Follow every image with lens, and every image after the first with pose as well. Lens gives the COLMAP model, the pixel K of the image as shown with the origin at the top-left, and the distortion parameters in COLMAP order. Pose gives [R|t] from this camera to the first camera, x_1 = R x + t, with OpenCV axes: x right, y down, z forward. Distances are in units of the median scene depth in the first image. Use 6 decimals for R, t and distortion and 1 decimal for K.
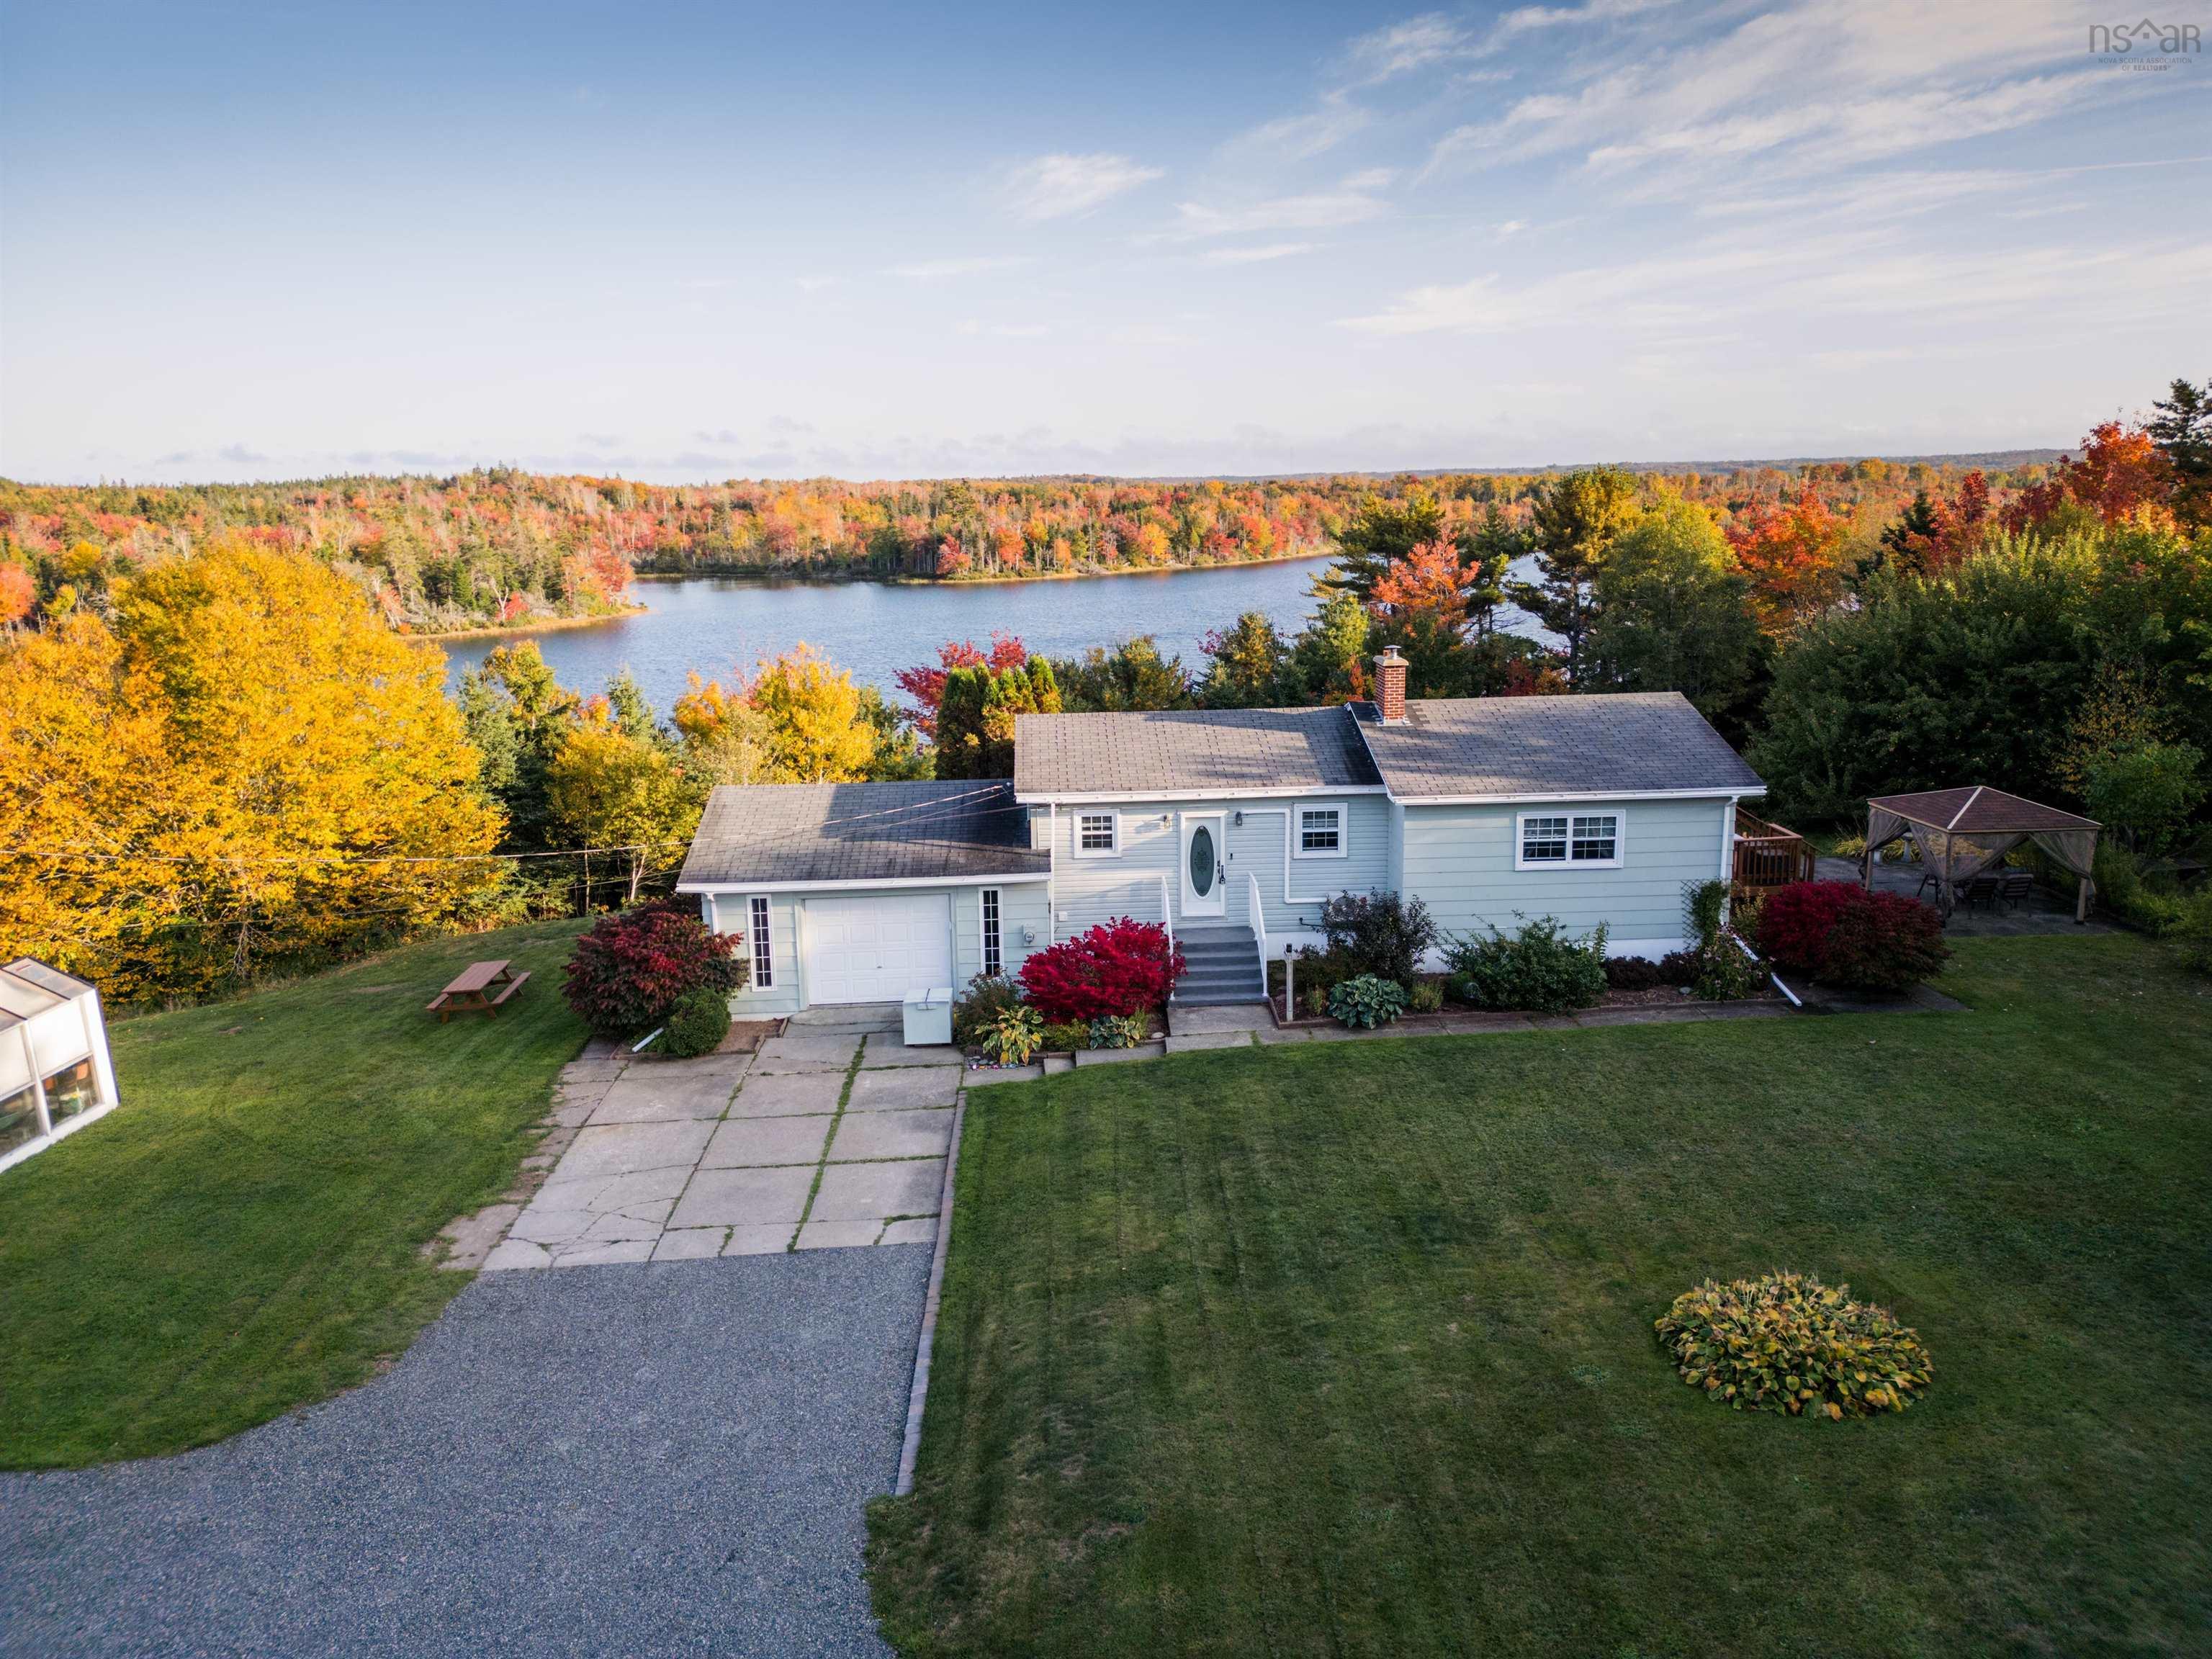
lens RADIAL K [[1541.8, 0, 1117.1], [0, 1541.8, 819.3], [0, 0, 1]] dist [0.084870, -0.087642]
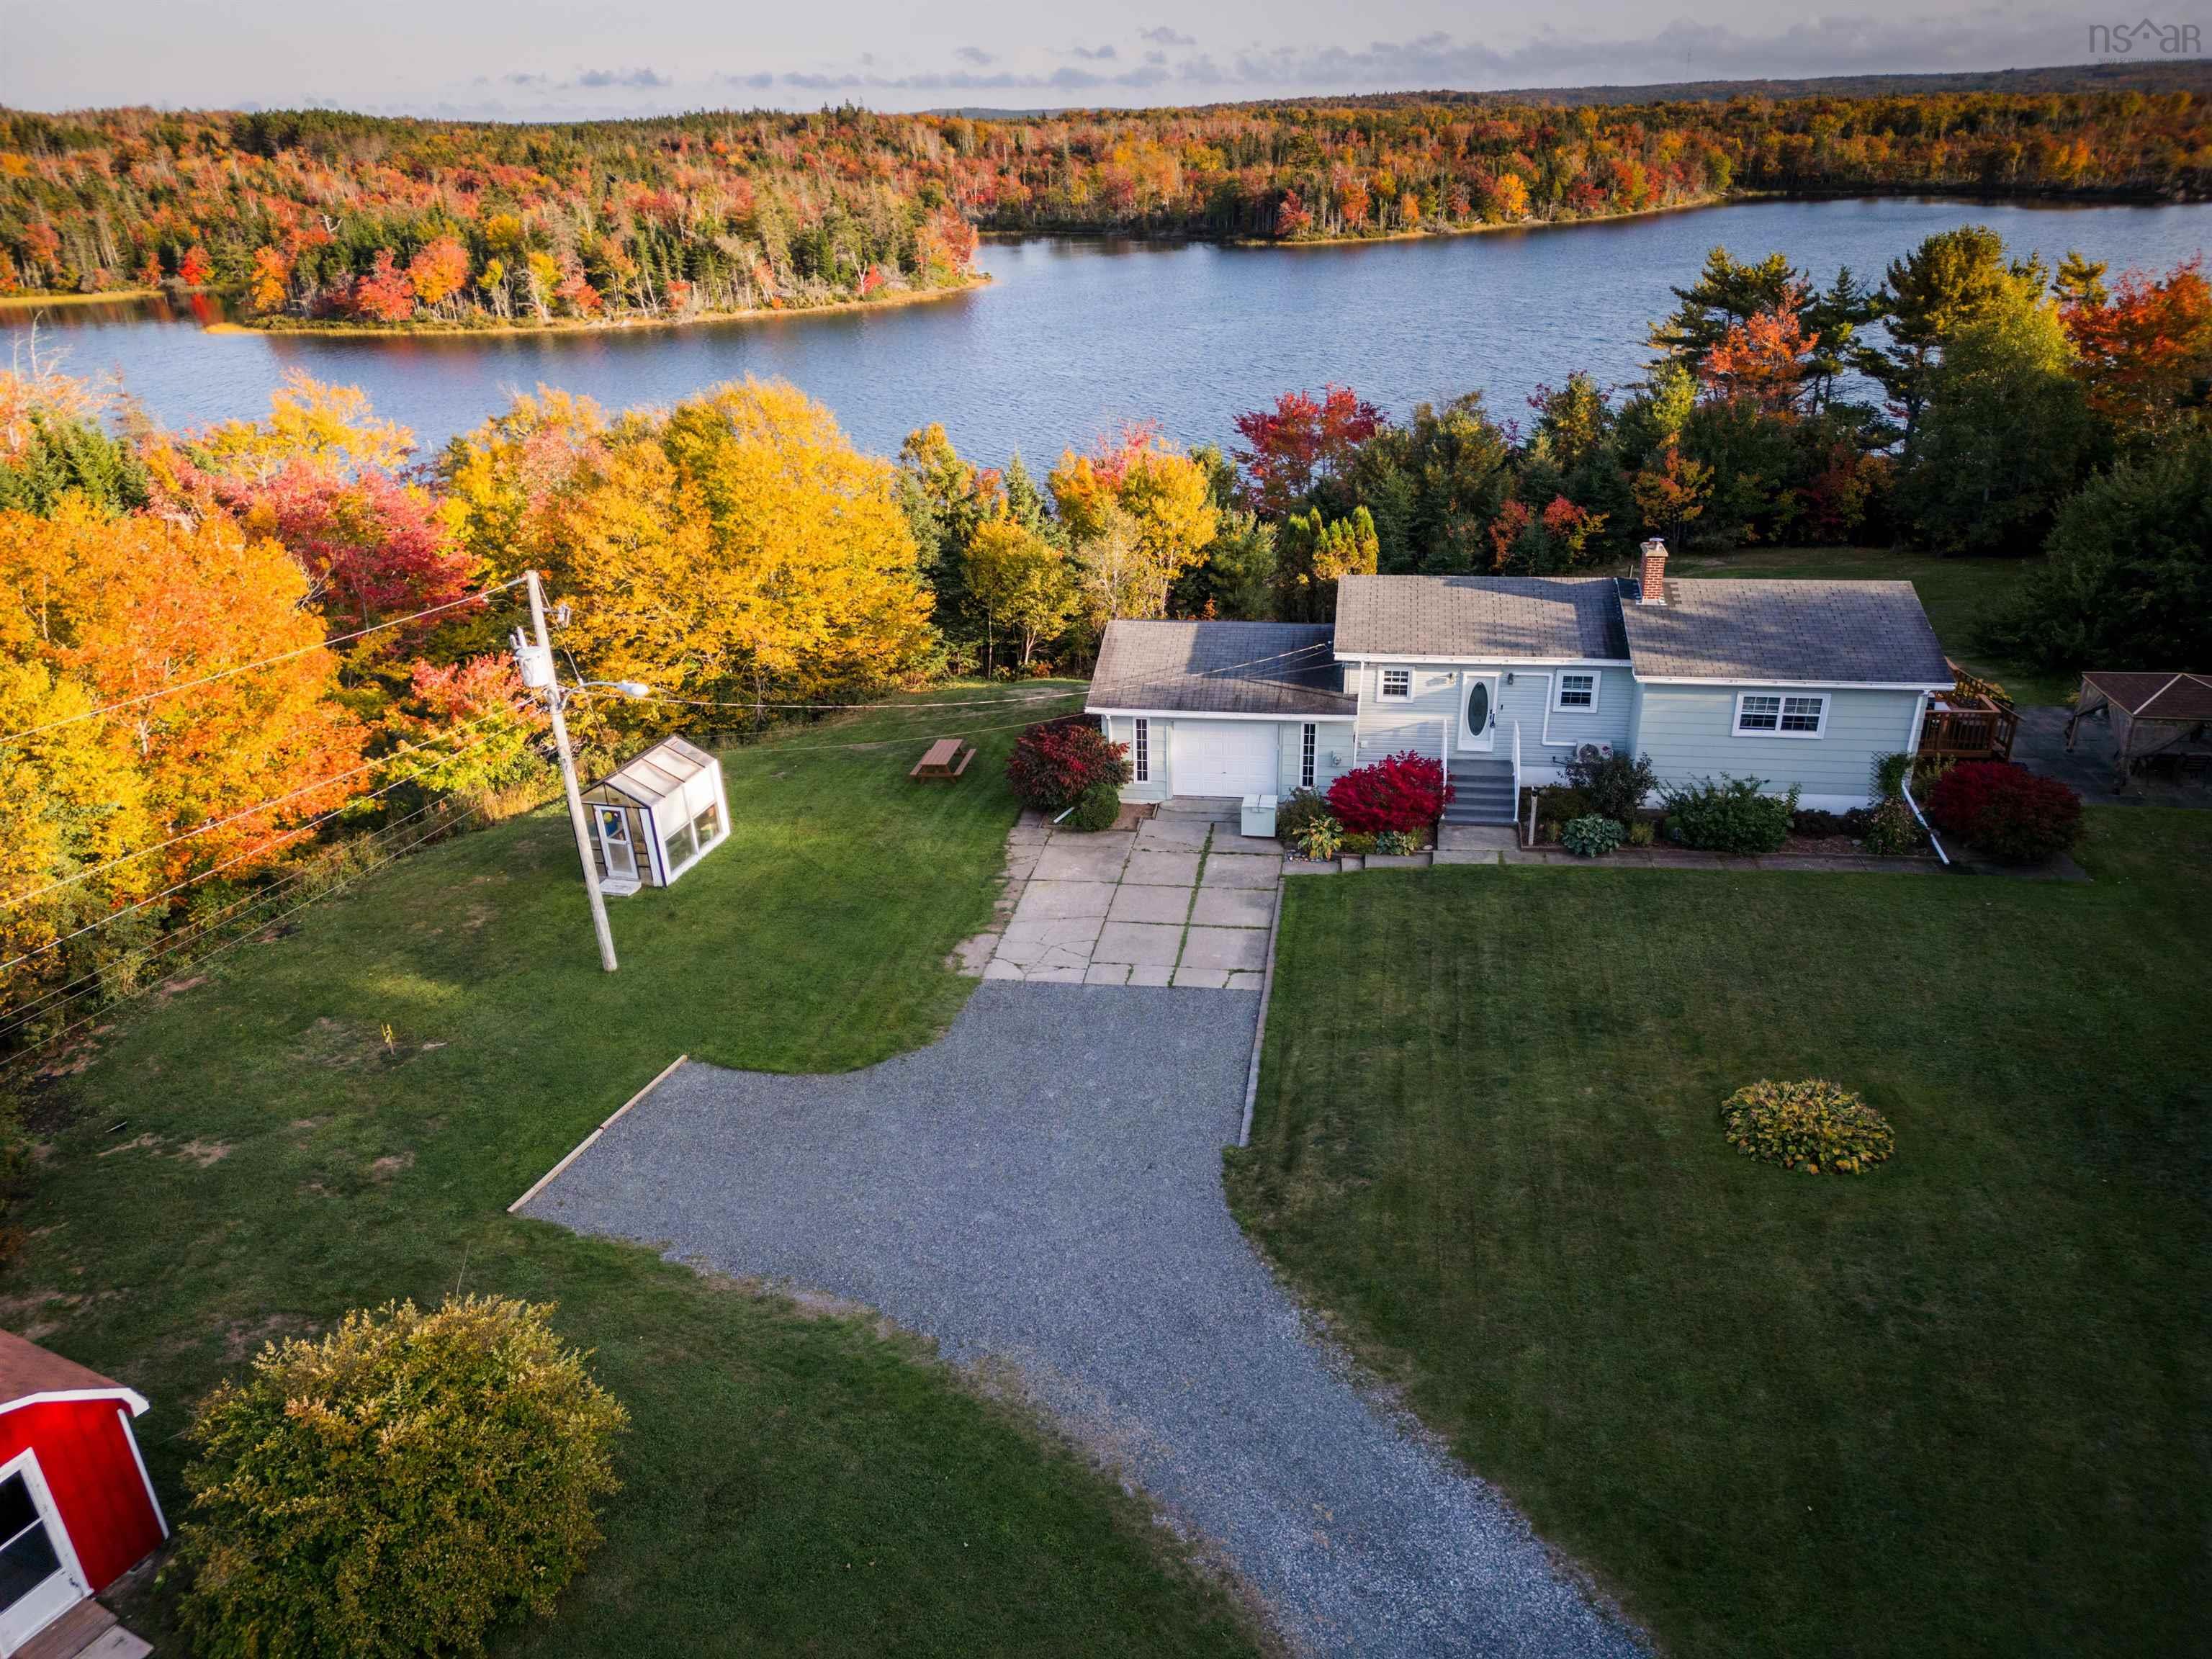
lens RADIAL K [[1541.8, 0, 1117.1], [0, 1541.8, 819.3], [0, 0, 1]] dist [0.084870, -0.087642]
pose [[0.978441, 0.079085, -0.190786, 0.014331], [-0.035836, 0.974778, 0.220283, -0.154667], [0.203395, -0.208697, 0.956596, -0.313917]]
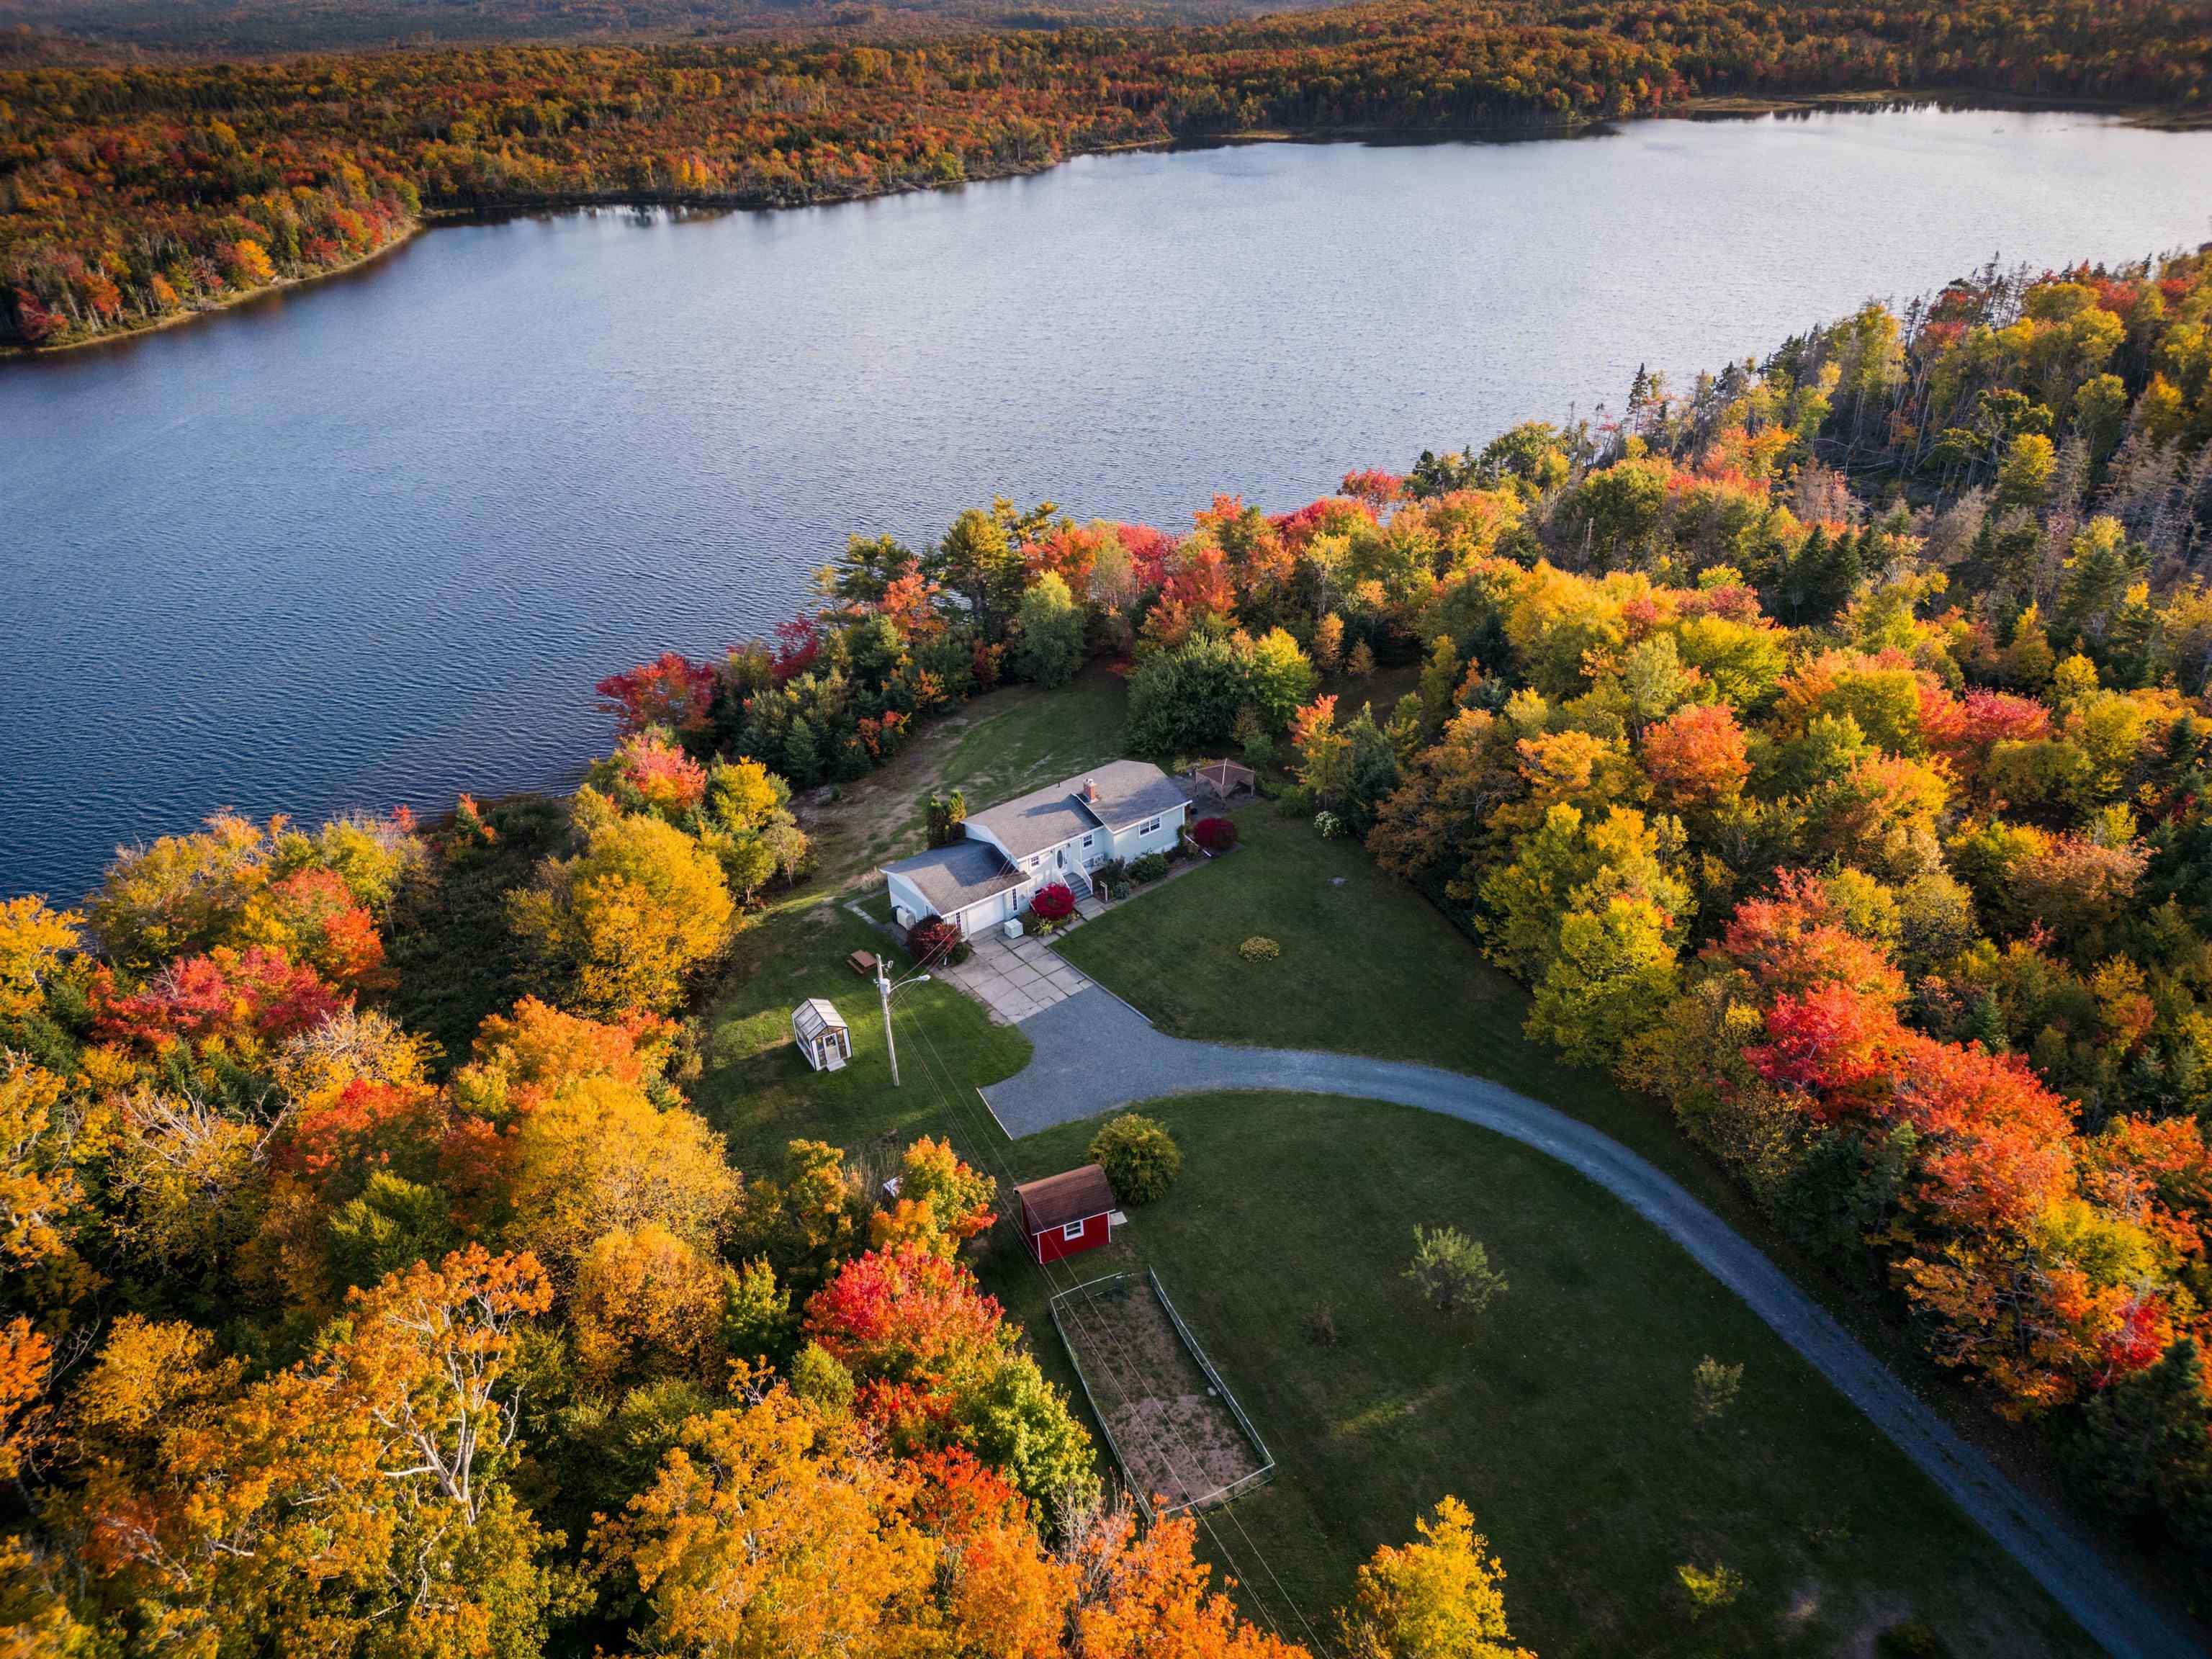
lens RADIAL K [[1541.8, 0, 1117.1], [0, 1541.8, 819.3], [0, 0, 1]] dist [0.084870, -0.087642]
pose [[0.820276, -0.284265, 0.496327, -1.485345], [0.136371, 0.939928, 0.312952, -1.088907], [-0.555472, -0.189022, 0.809766, -1.788839]]
